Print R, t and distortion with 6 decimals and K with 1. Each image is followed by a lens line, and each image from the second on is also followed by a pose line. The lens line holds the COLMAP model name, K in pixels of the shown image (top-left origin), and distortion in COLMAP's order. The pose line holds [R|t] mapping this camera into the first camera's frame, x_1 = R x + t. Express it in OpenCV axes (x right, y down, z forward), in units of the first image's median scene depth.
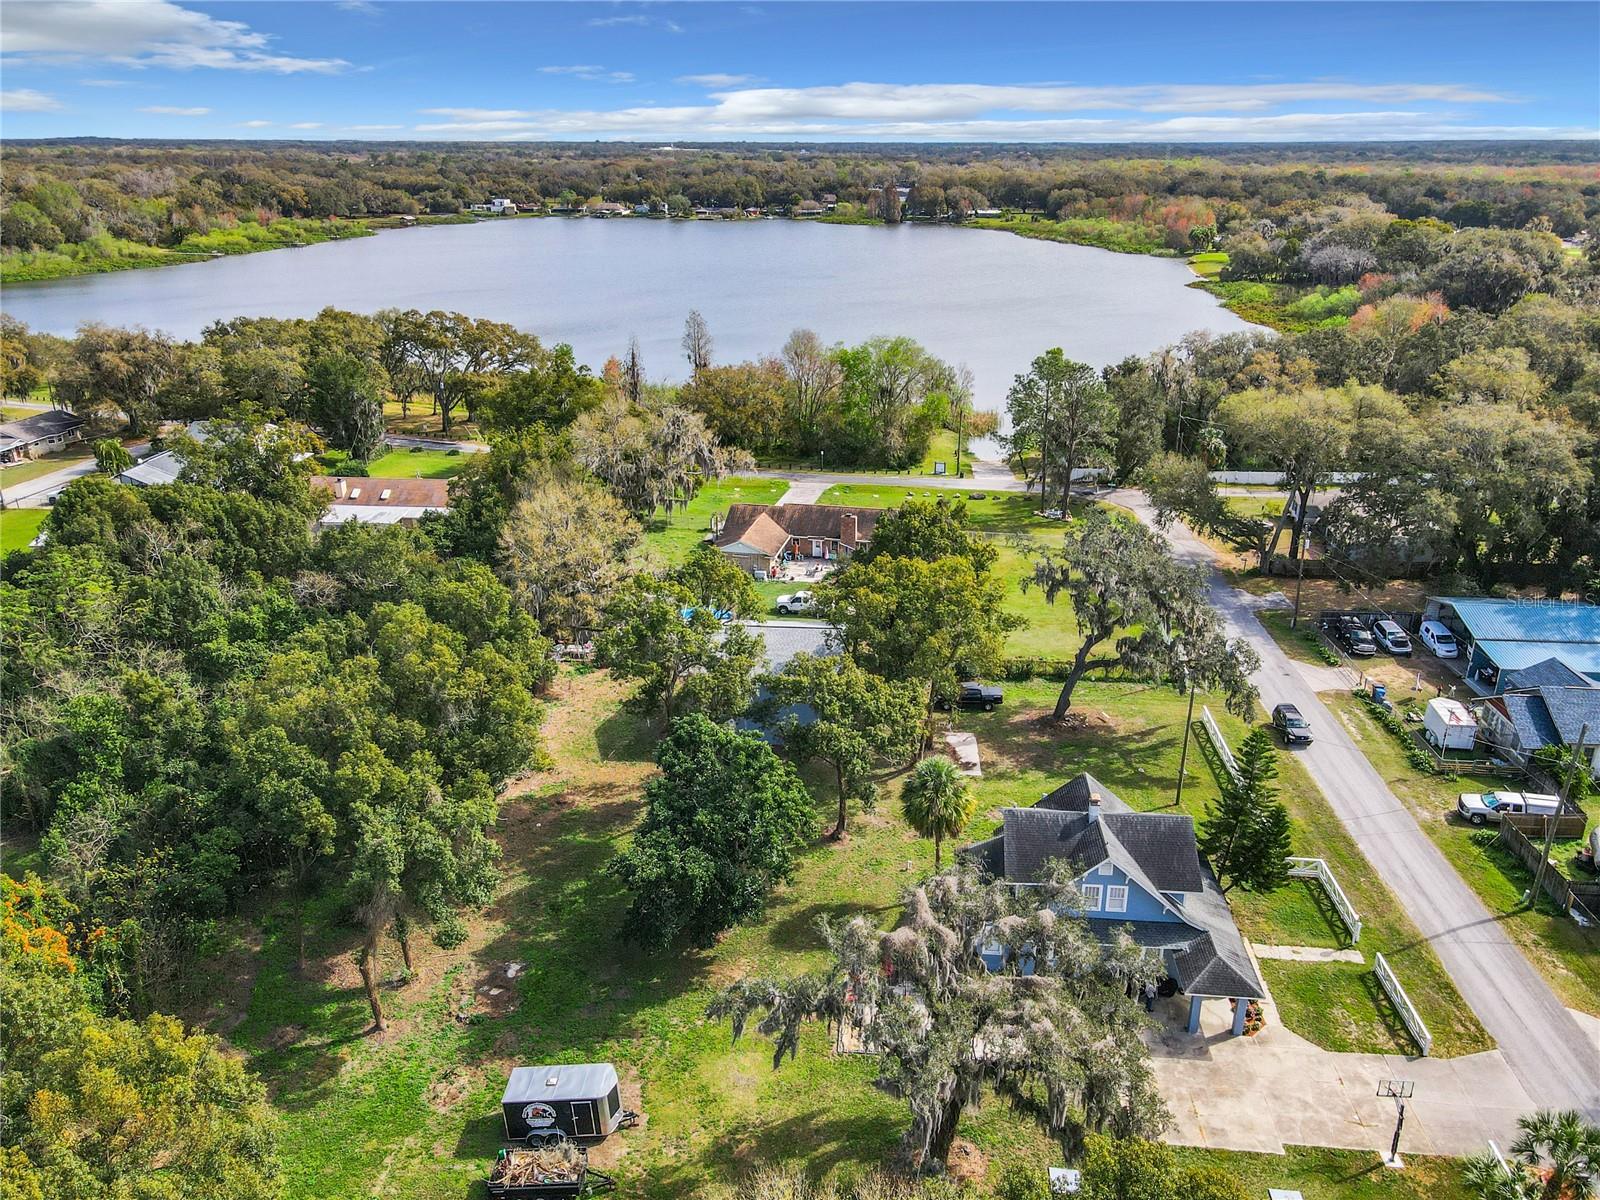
lens RADIAL K [[1199.4, 0, 800.0], [0, 1199.4, 600.0], [0, 0, 1]] dist [0.009513, -0.002014]
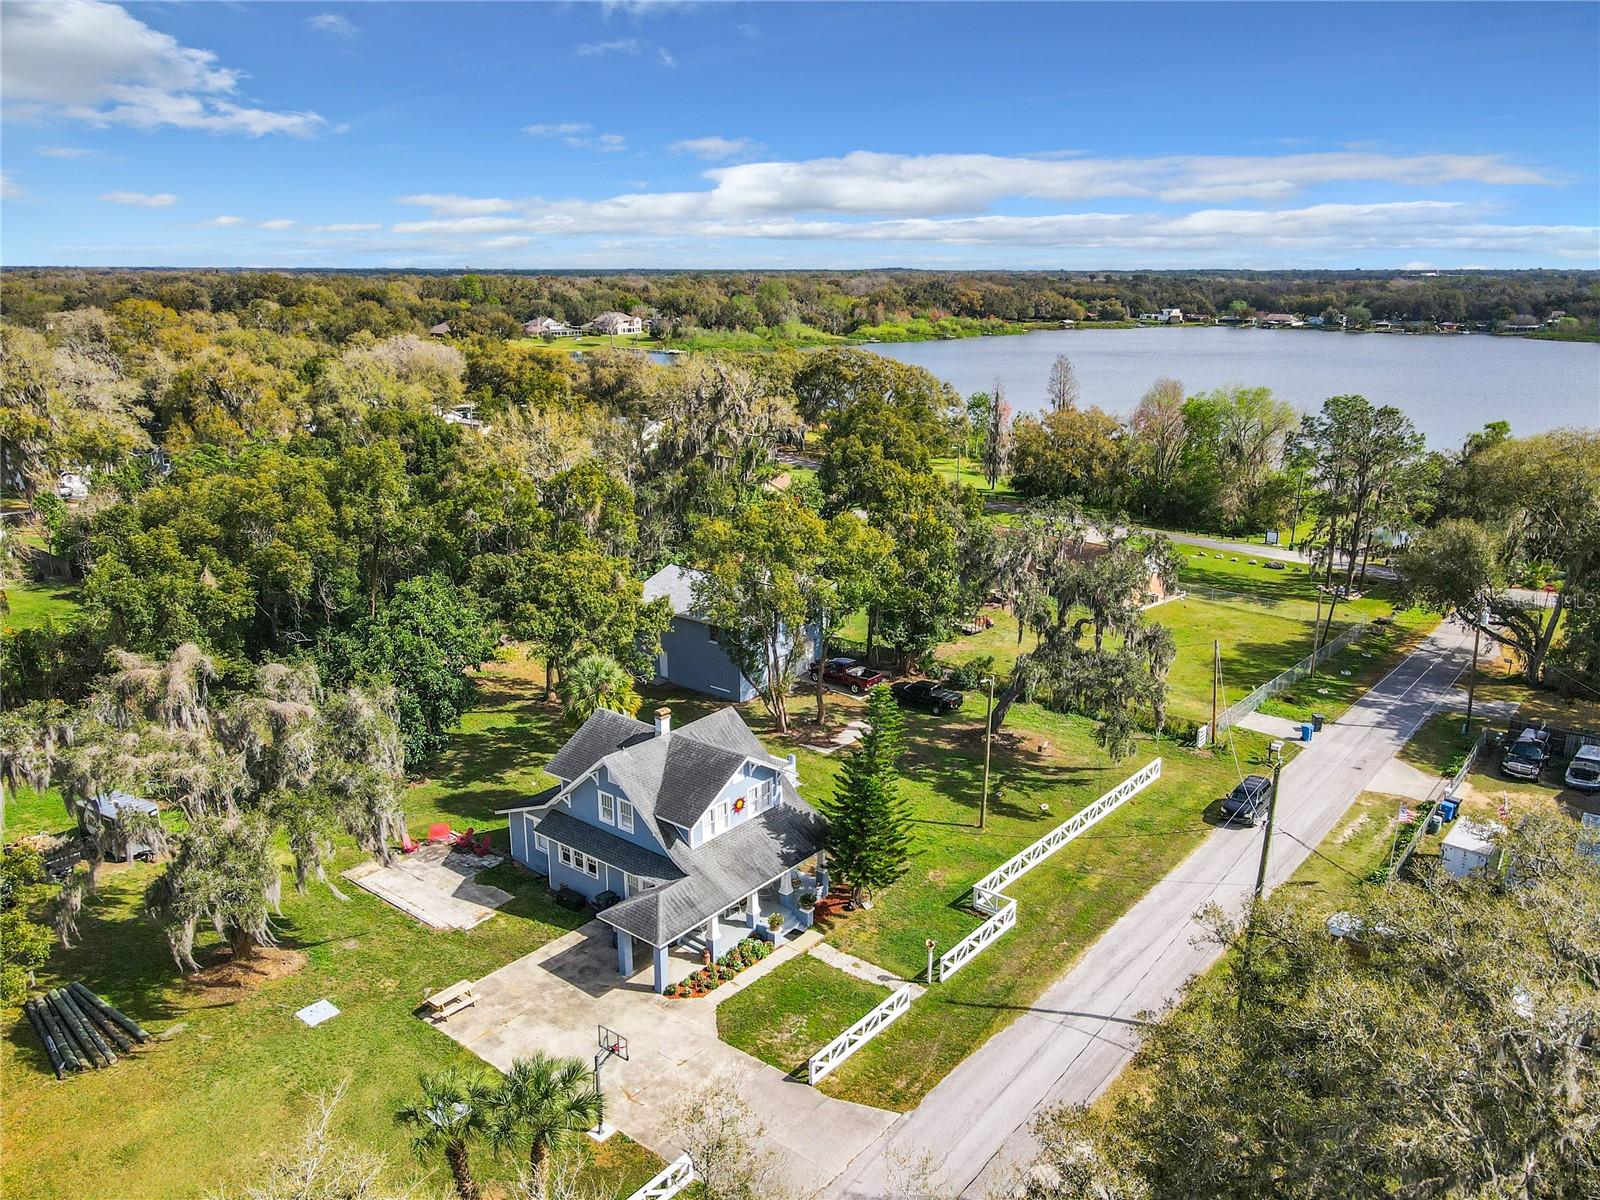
lens RADIAL K [[1184.2, 0, 800.0], [0, 1184.2, 600.0], [0, 0, 1]] dist [0.025703, 0.003899]
pose [[0.829641, 0.152627, -0.537030, 0.091608], [-0.203782, 0.978326, -0.036770, 0.010633], [0.519778, 0.139943, 0.842761, 0.032578]]
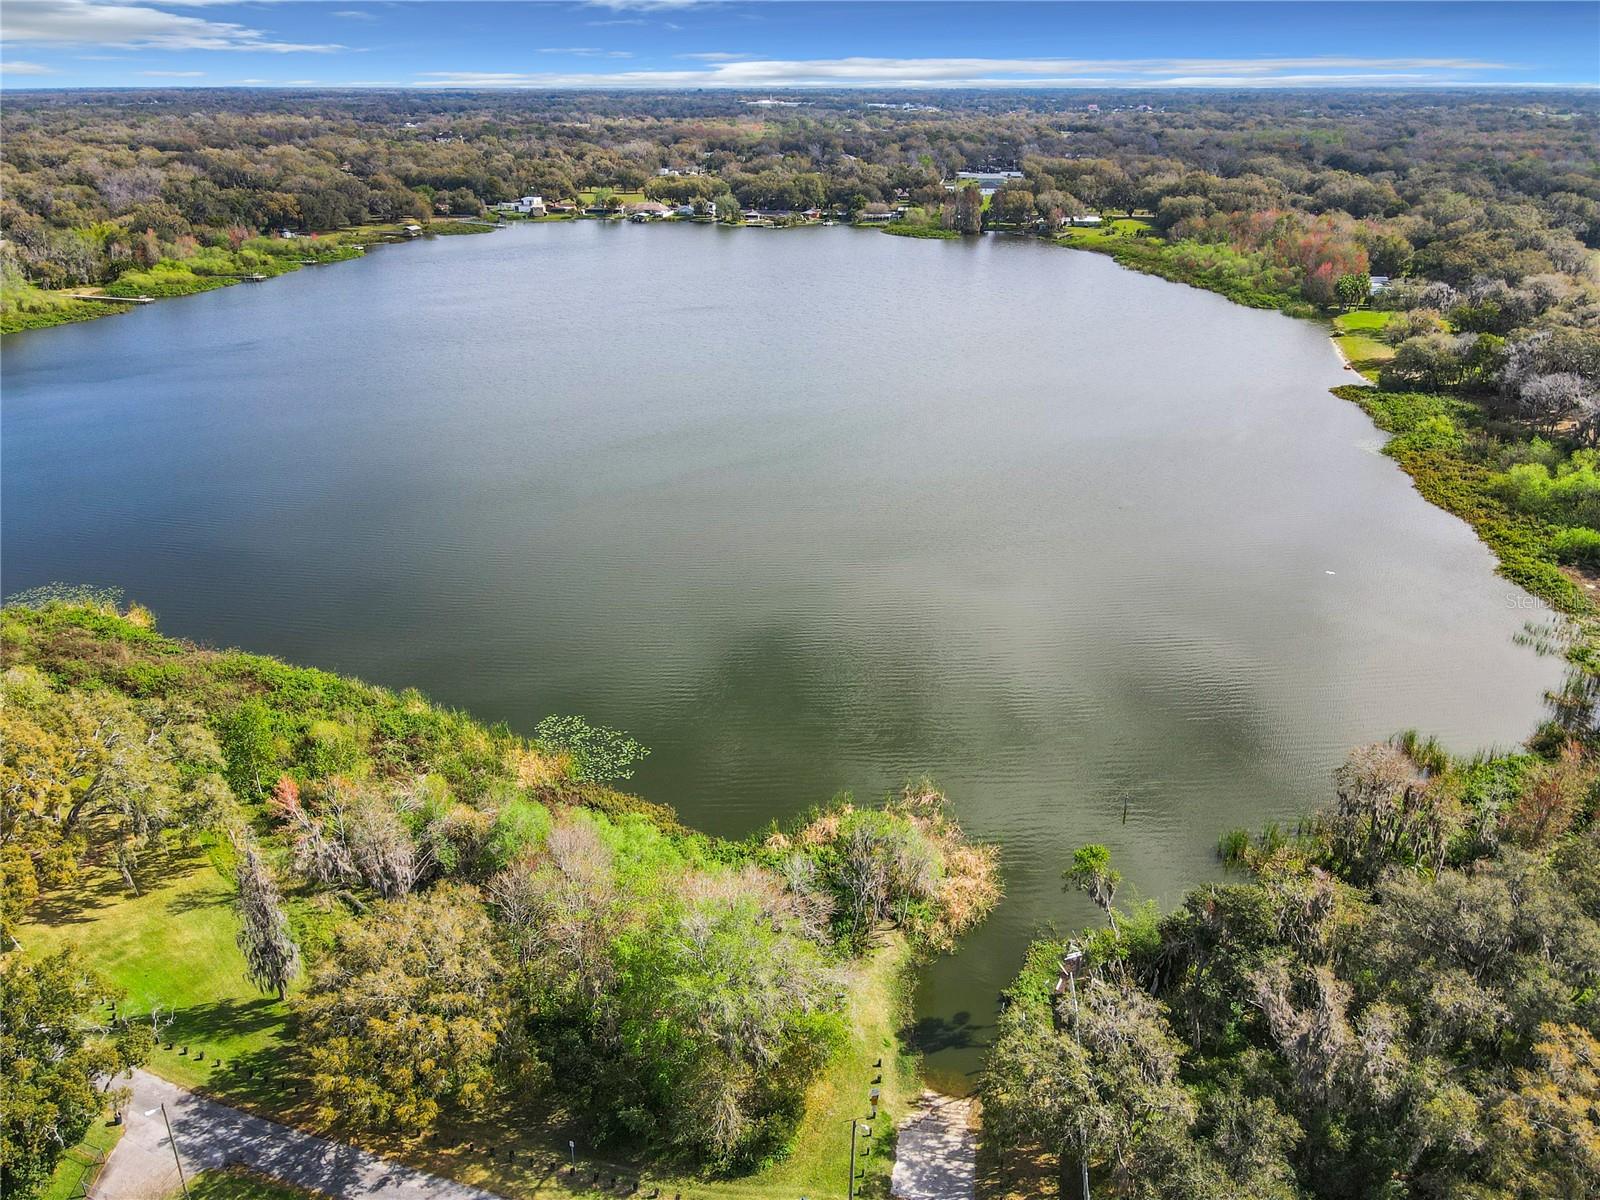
lens RADIAL K [[1189.1, 0, 800.0], [0, 1189.1, 600.0], [0, 0, 1]] dist [0.004306, 0.004723]
pose [[0.995993, 0.033678, -0.082844, 0.043199], [-0.029615, 0.998320, 0.049799, -0.114881], [0.084382, -0.047146, 0.995317, 0.169025]]
